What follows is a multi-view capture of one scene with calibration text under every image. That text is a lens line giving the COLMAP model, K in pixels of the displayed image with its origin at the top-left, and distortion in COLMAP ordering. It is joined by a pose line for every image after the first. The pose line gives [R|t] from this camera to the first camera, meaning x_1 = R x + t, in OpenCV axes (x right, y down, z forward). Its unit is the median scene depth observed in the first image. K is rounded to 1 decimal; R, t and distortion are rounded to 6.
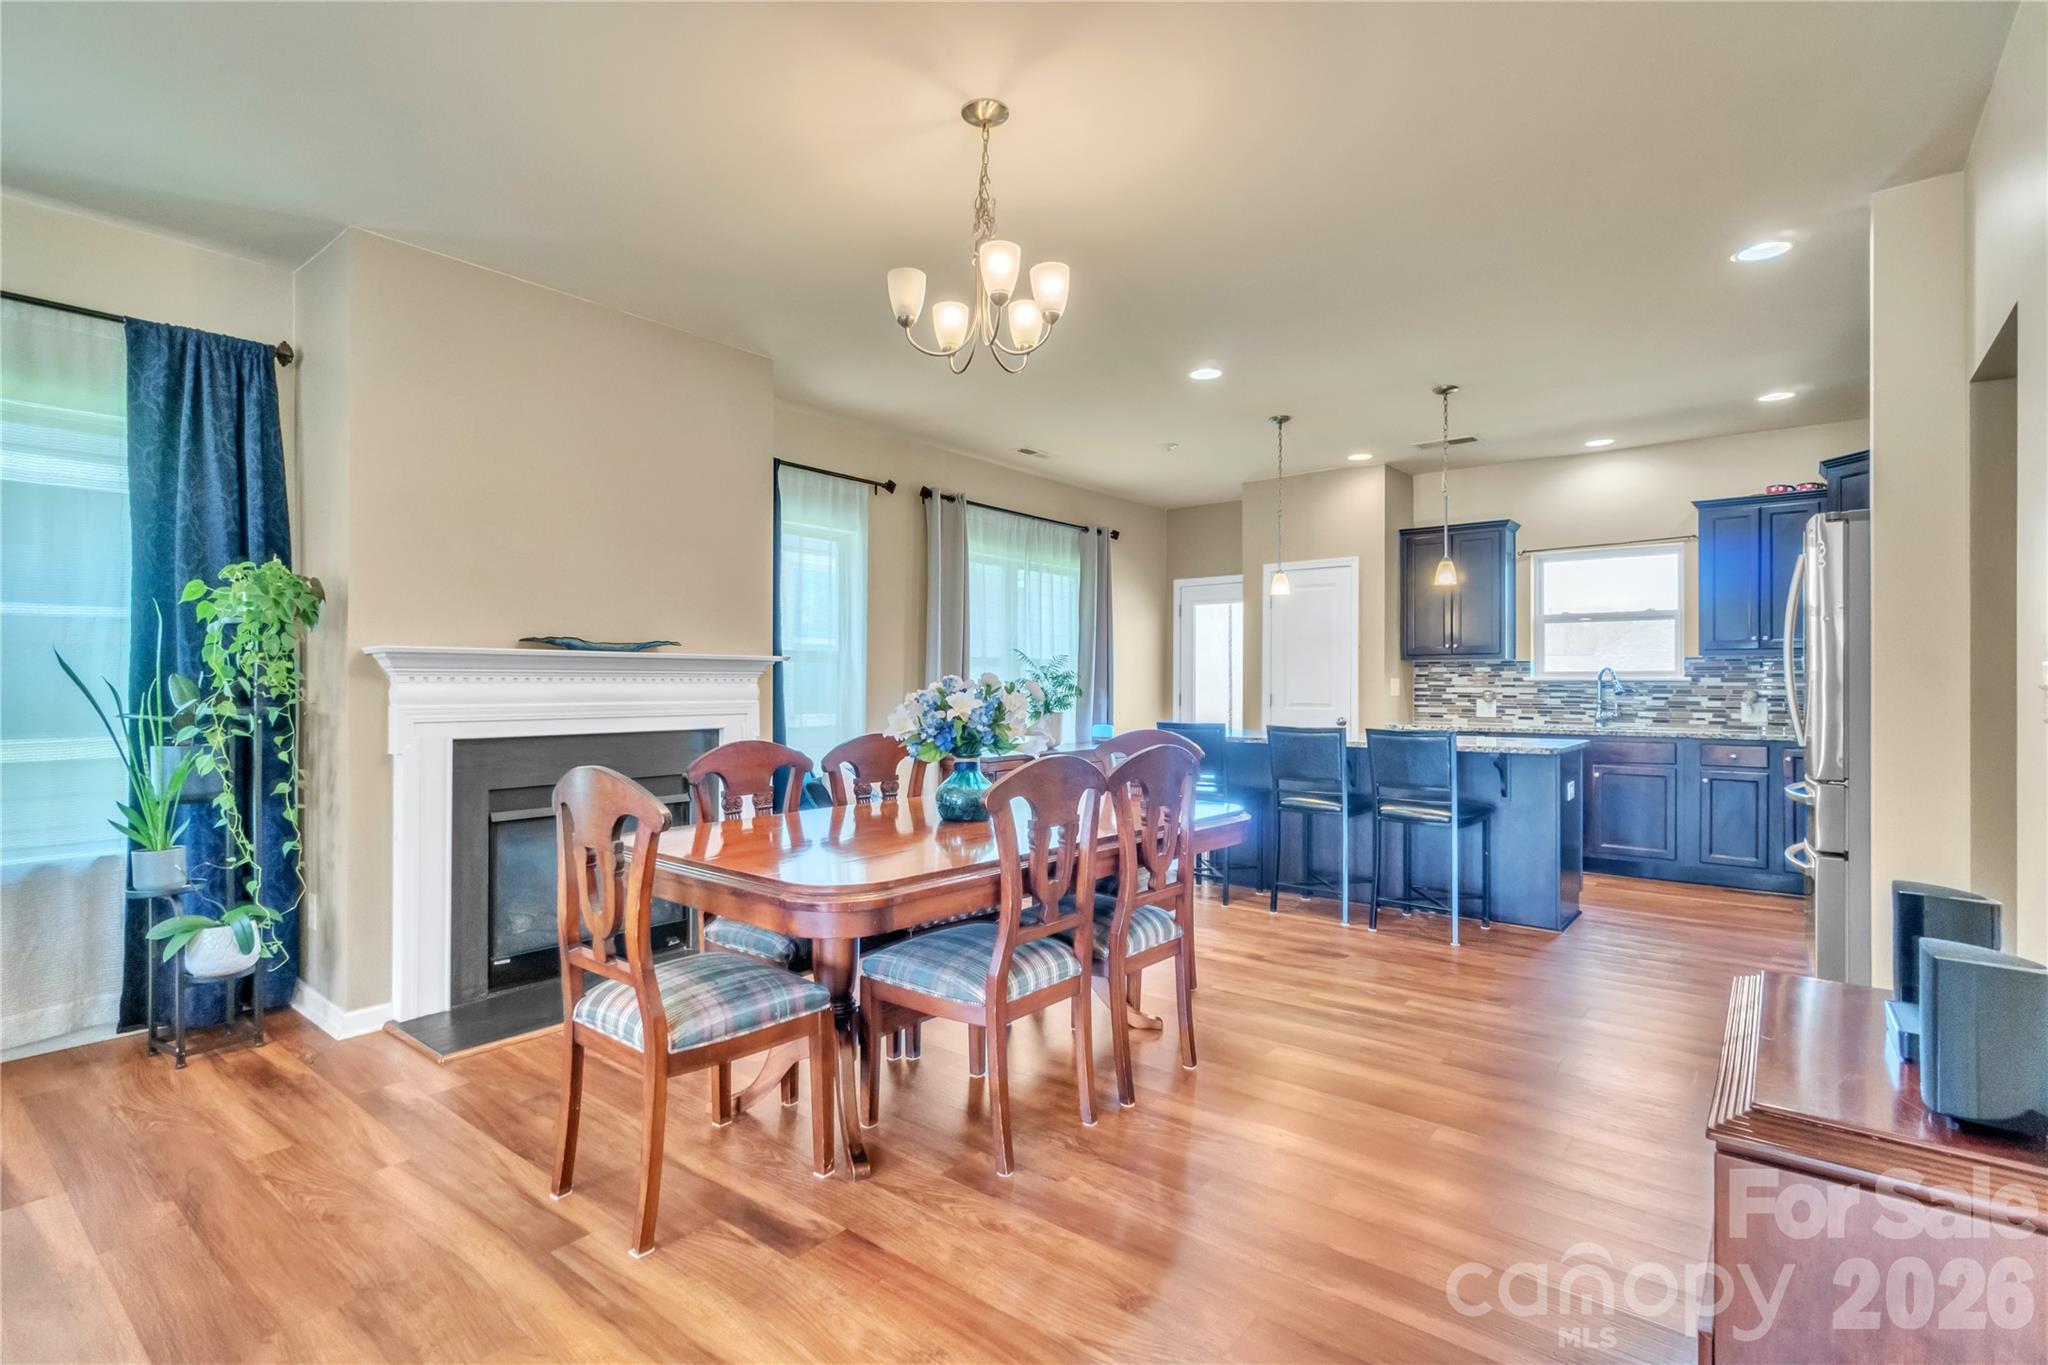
lens RADIAL K [[976.5, 0, 983.8], [0, 976.5, 685.0], [0, 0, 1]] dist [-0.013707, 0.002902]
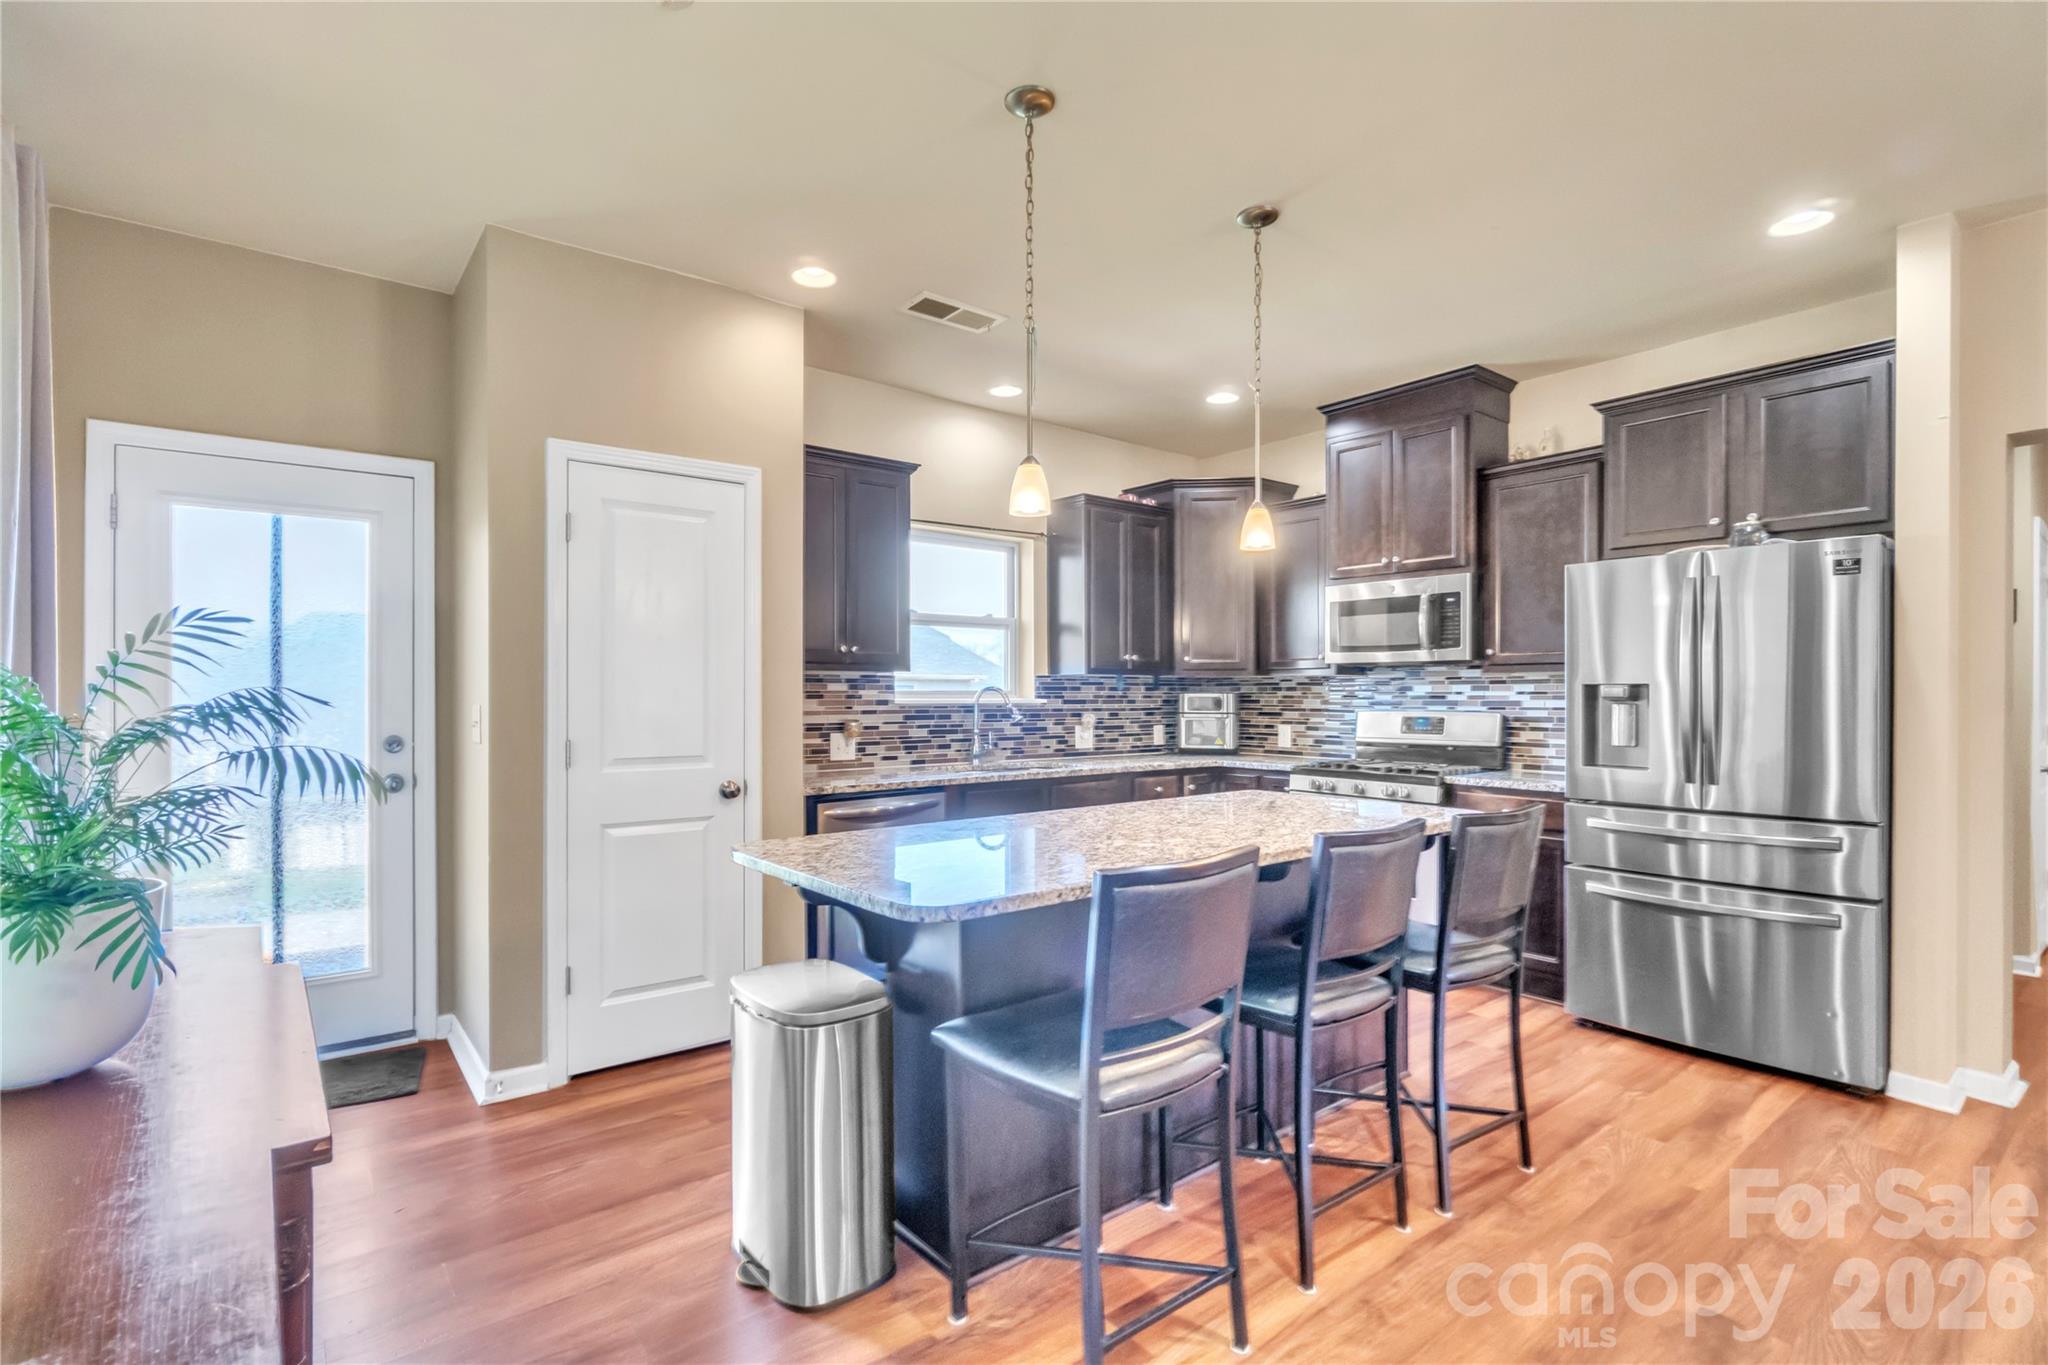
lens RADIAL K [[908.9, 0, 1022.2], [0, 908.9, 701.4], [0, 0, 1]] dist [-0.007318, 0.001544]
pose [[0.204686, -0.010722, 0.978769, -0.070744], [-0.001734, 0.999934, 0.011316, -0.015276], [-0.978826, -0.004014, 0.204654, 0.840573]]
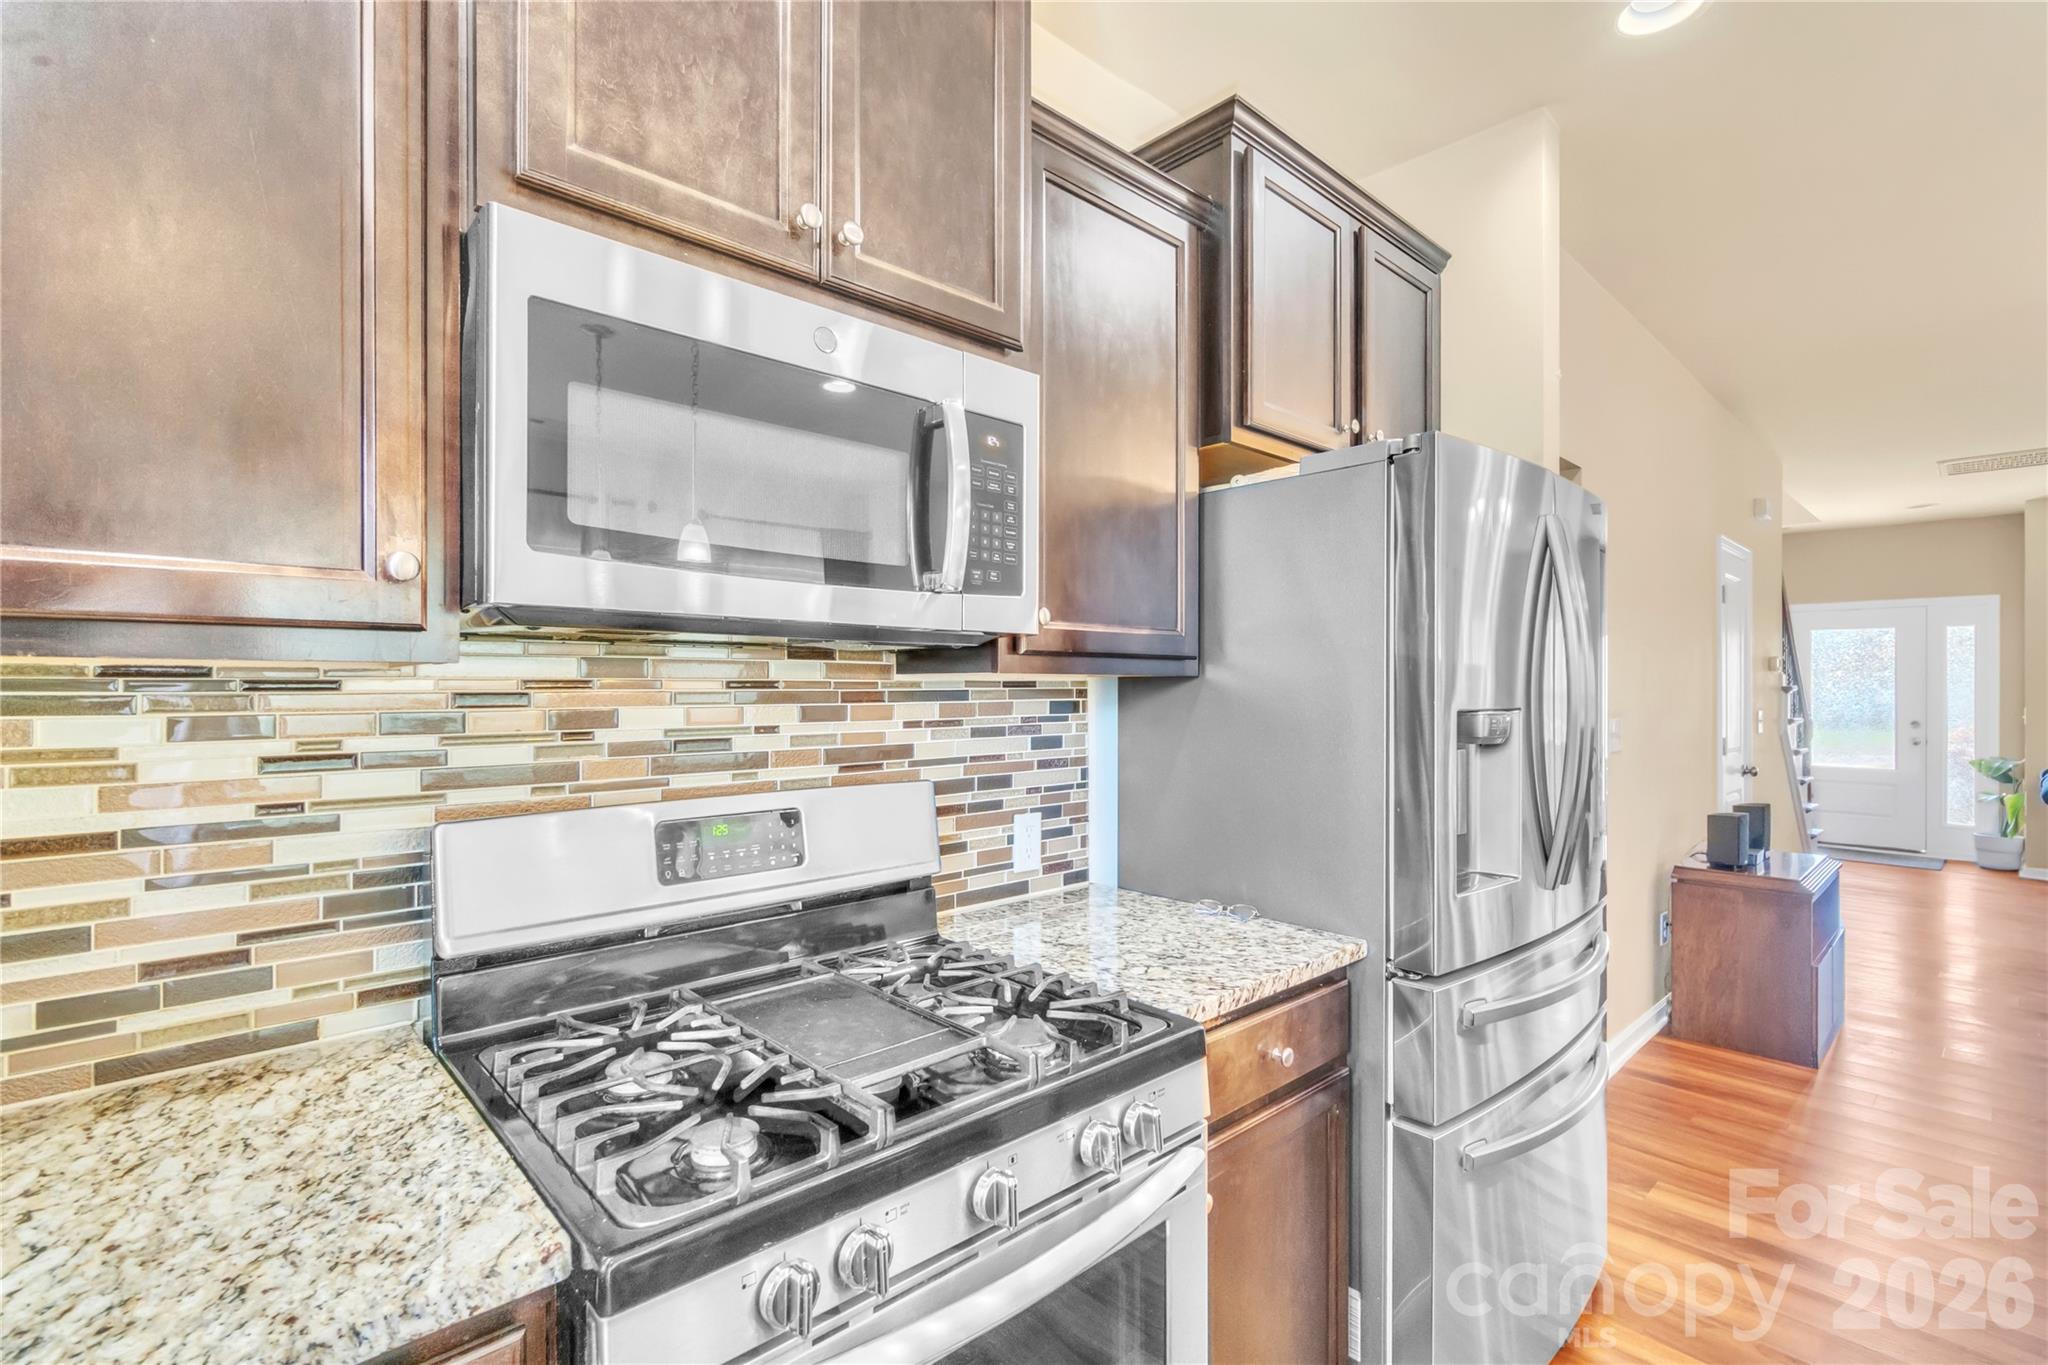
lens RADIAL K [[908.9, 0, 1003.8], [0, 908.9, 688.0], [0, 0, 1]] dist [-0.007318, 0.001544]
pose [[-0.988749, -0.003490, 0.149542, 0.604781], [-0.003559, 0.999994, -0.000194, -0.025328], [-0.149540, -0.000724, -0.988755, 0.875629]]
